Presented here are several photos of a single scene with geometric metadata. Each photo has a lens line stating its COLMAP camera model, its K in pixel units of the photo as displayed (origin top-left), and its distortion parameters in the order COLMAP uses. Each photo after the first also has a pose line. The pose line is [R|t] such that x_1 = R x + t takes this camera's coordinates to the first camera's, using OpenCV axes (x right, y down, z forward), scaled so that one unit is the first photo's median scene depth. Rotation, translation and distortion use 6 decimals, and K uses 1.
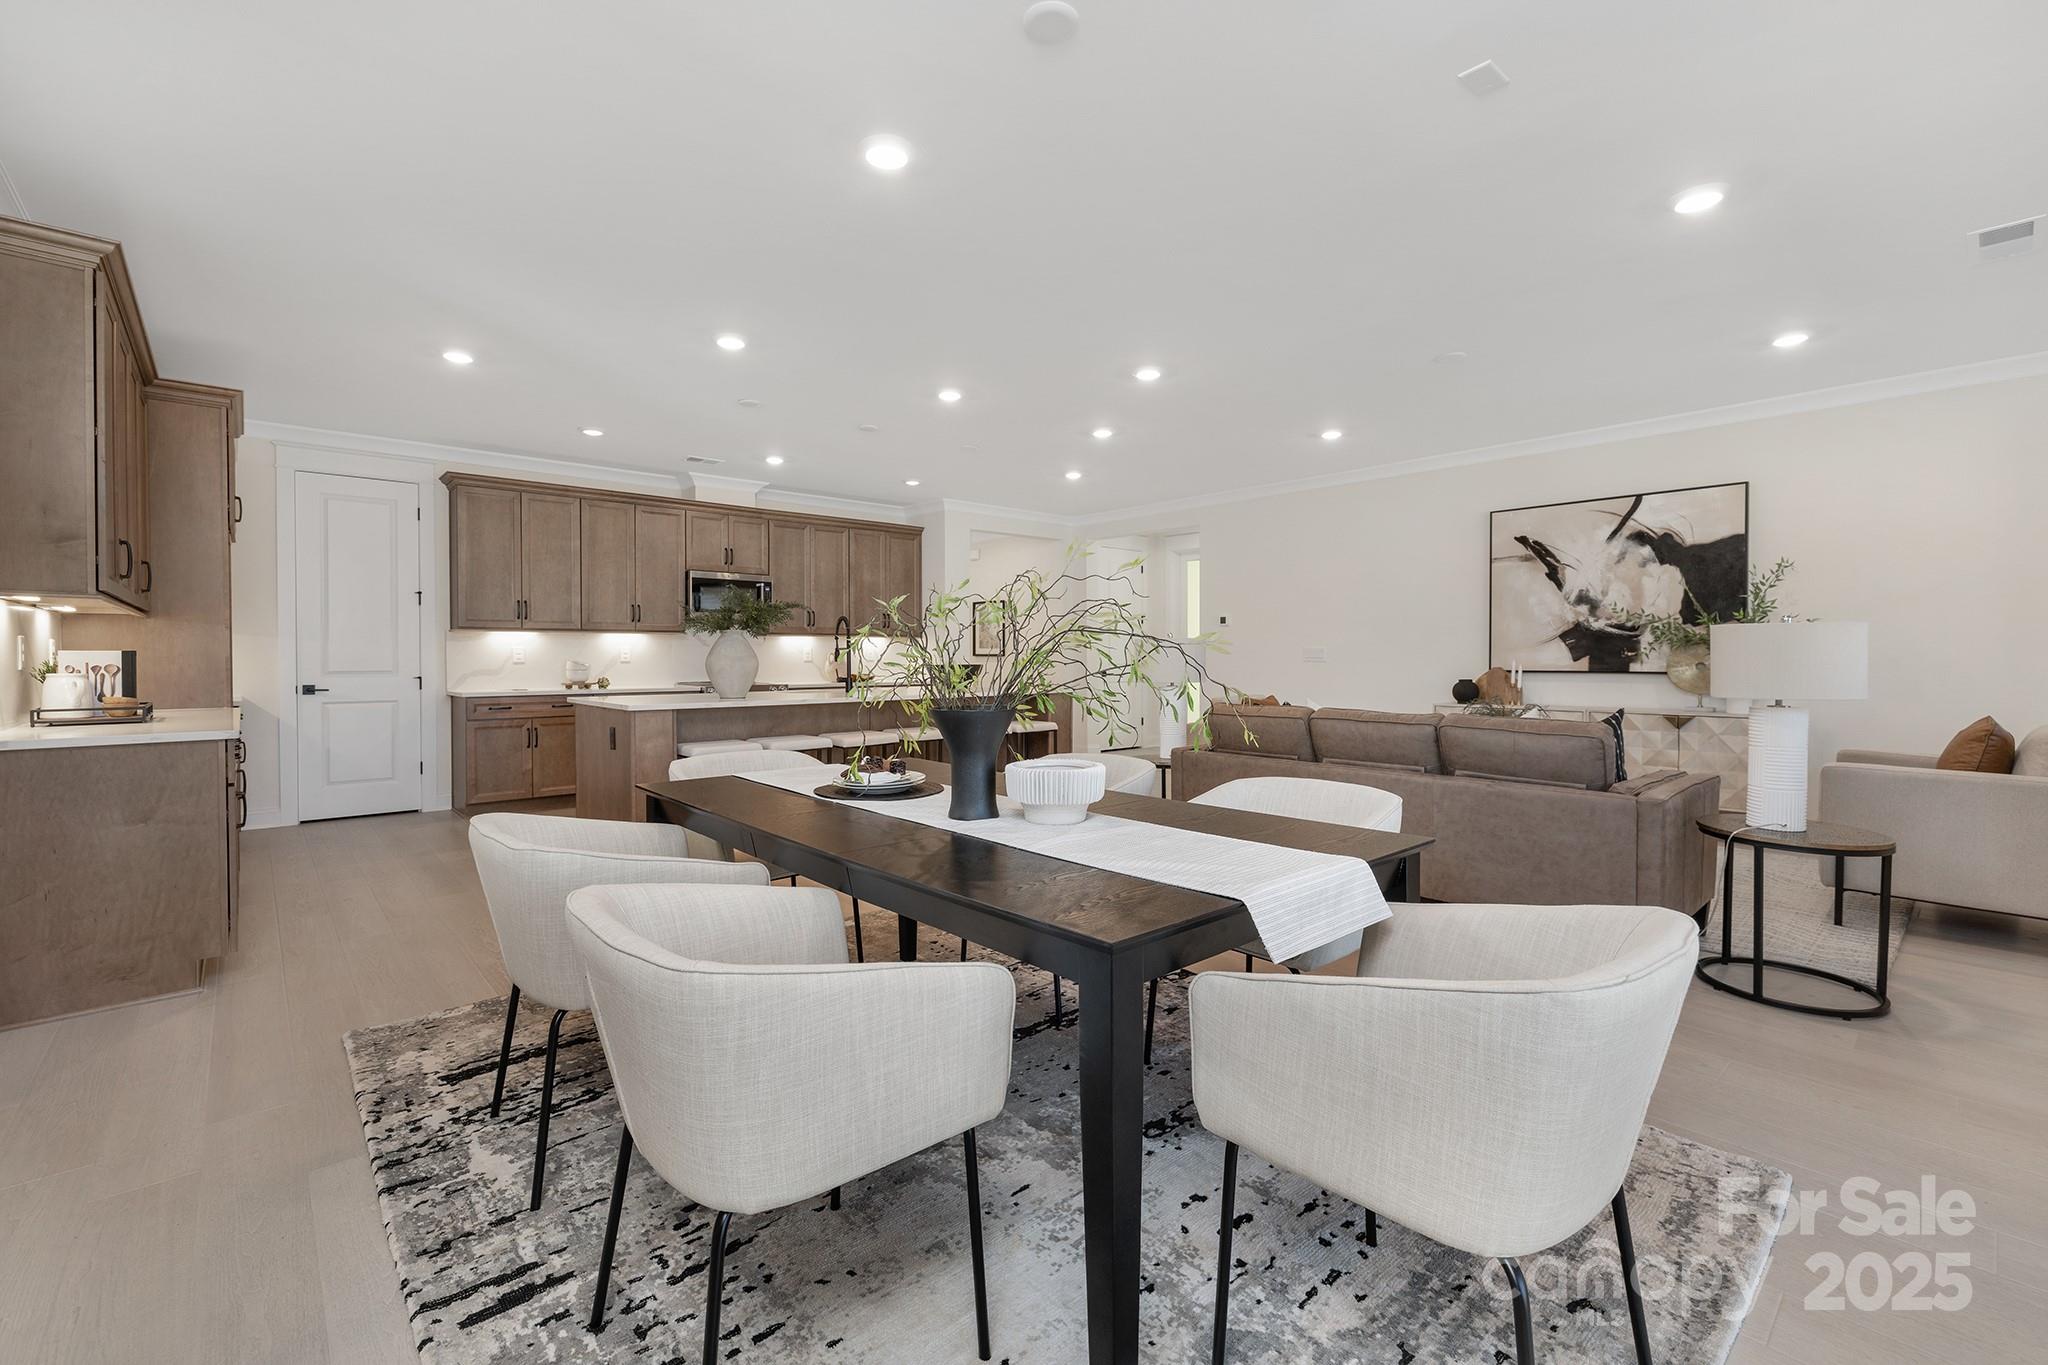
lens RADIAL K [[870.1, 0, 1017.0], [0, 870.1, 665.2], [0, 0, 1]] dist [0.004005, 0.000392]
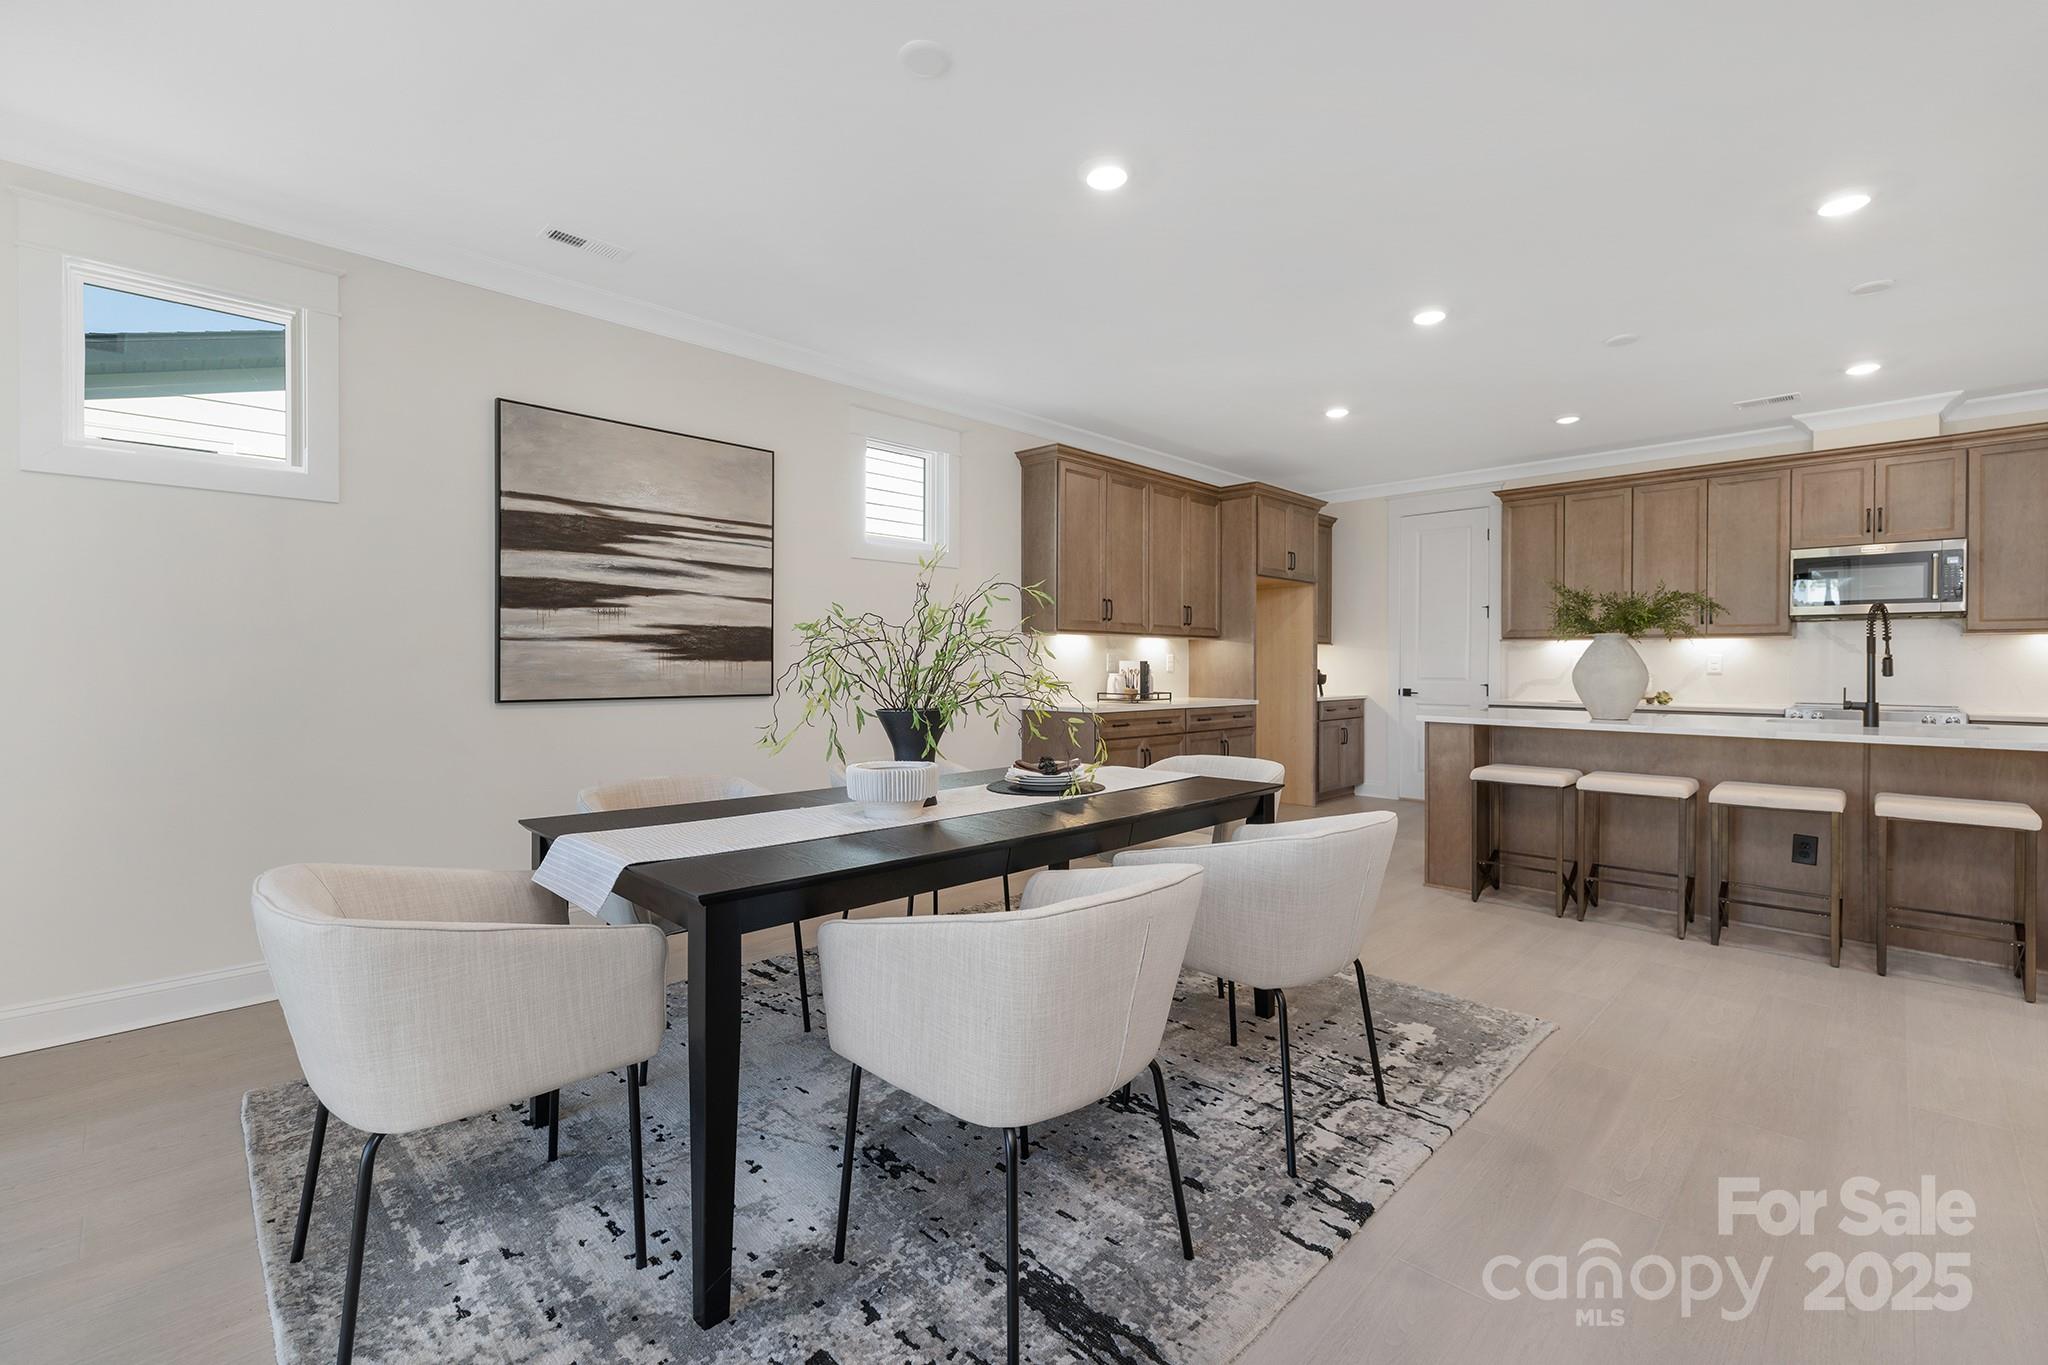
lens RADIAL K [[880.1, 0, 1025.9], [0, 880.1, 667.2], [0, 0, 1]] dist [0.000131, 0.000548]
pose [[0.066283, 0.004795, -0.997789, 0.389792], [-0.014722, 0.999884, 0.003827, -0.004141], [0.997692, 0.014435, 0.066346, 0.373475]]
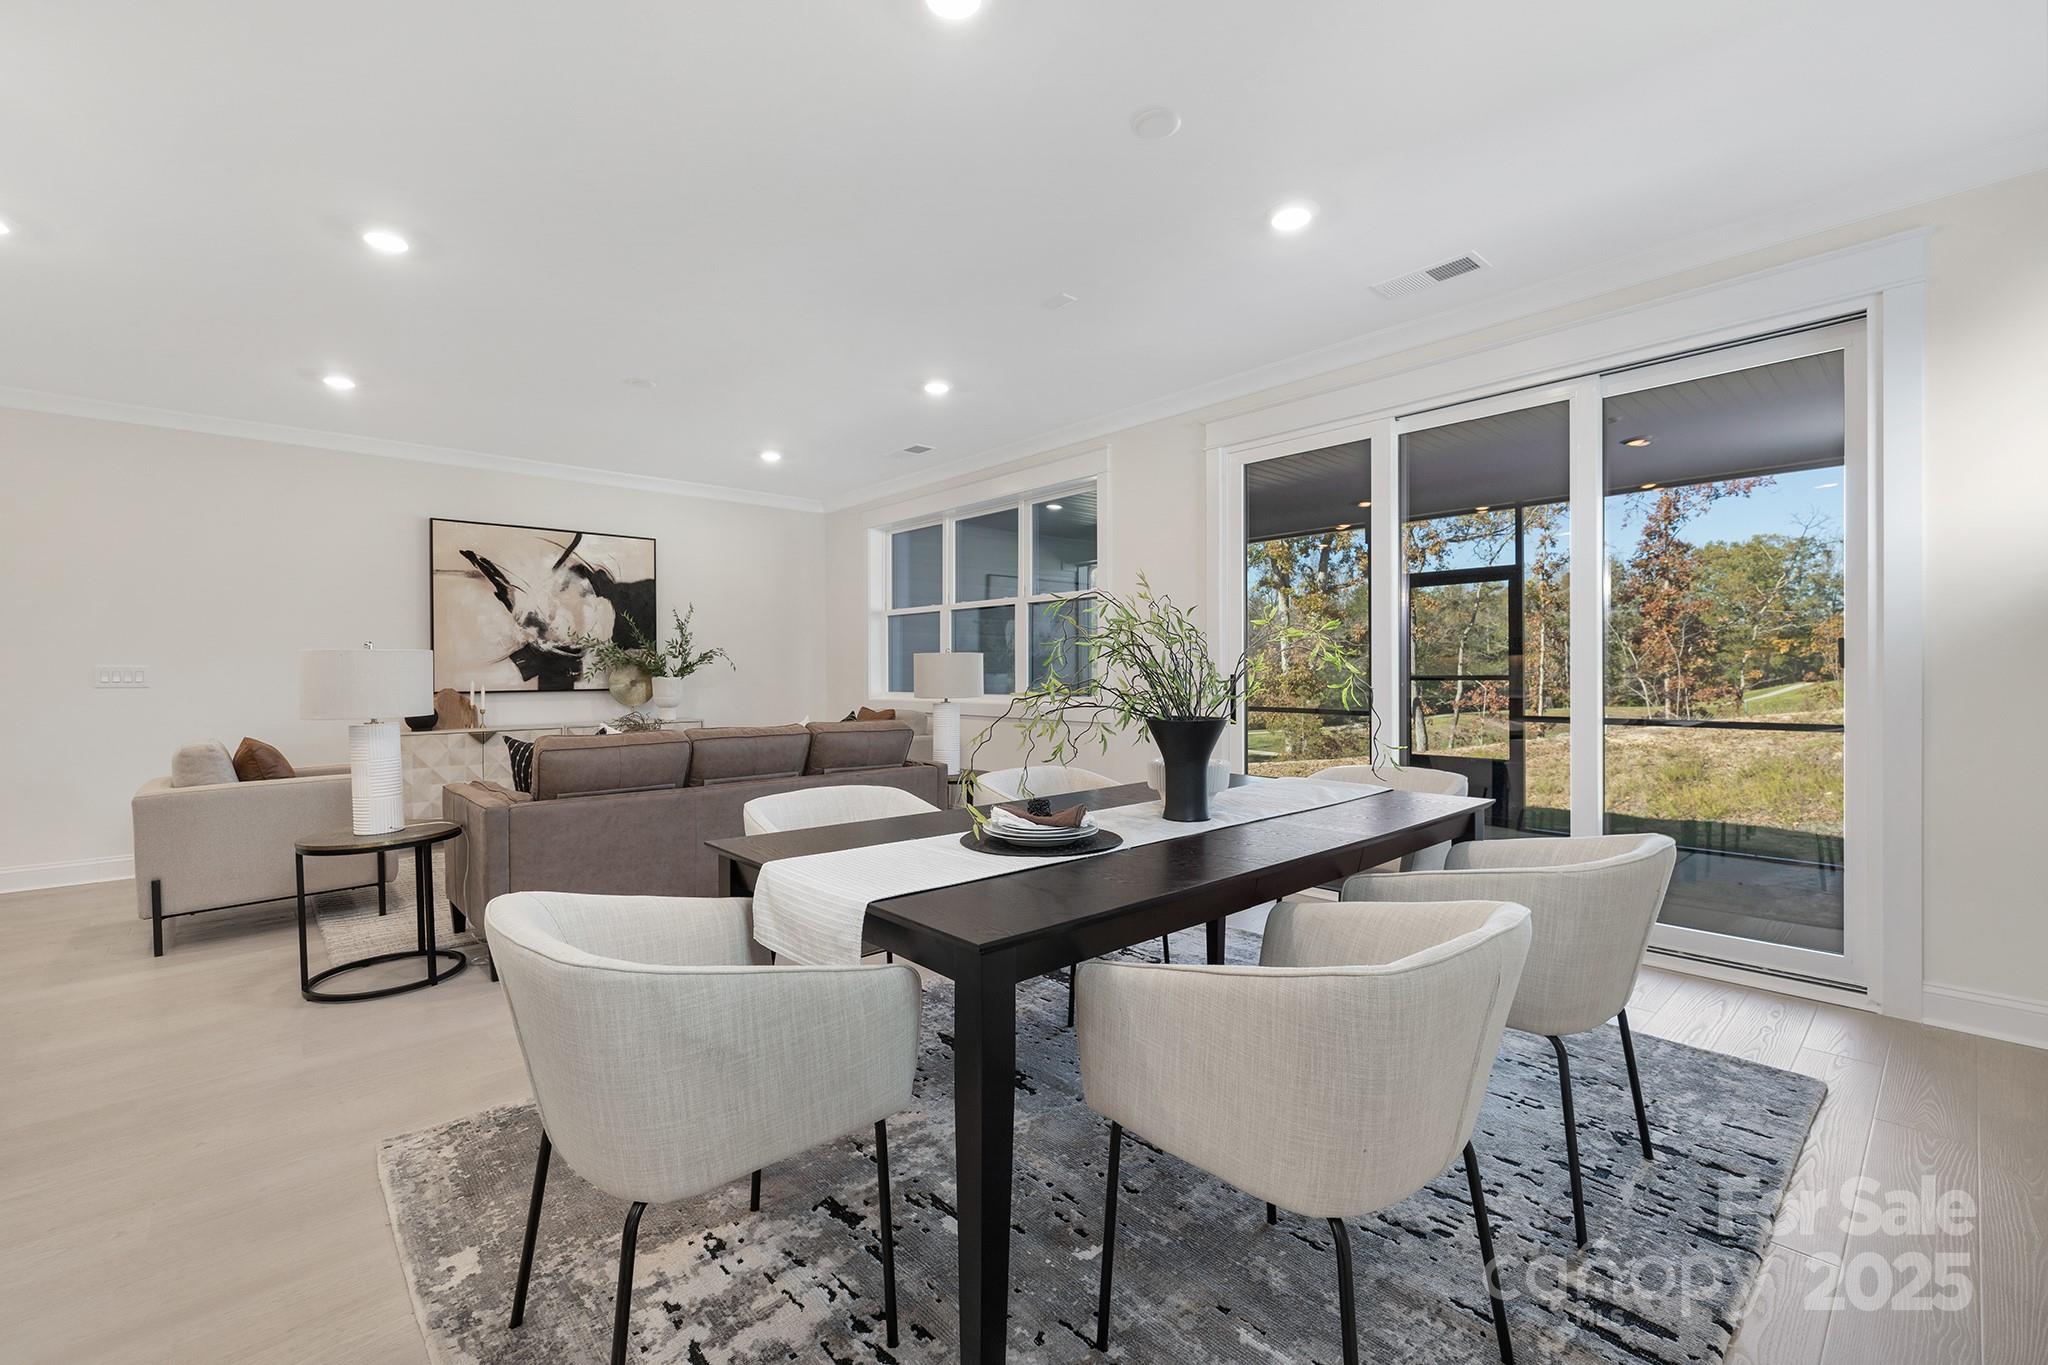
lens RADIAL K [[862.5, 0, 1025.4], [0, 862.5, 676.1], [0, 0, 1]] dist [0.002358, 0.000212]
pose [[-0.013135, -0.004366, 0.999904, -0.391866], [0.019469, 0.999800, 0.004621, -0.003529], [-0.999724, 0.019528, -0.013047, 0.423831]]
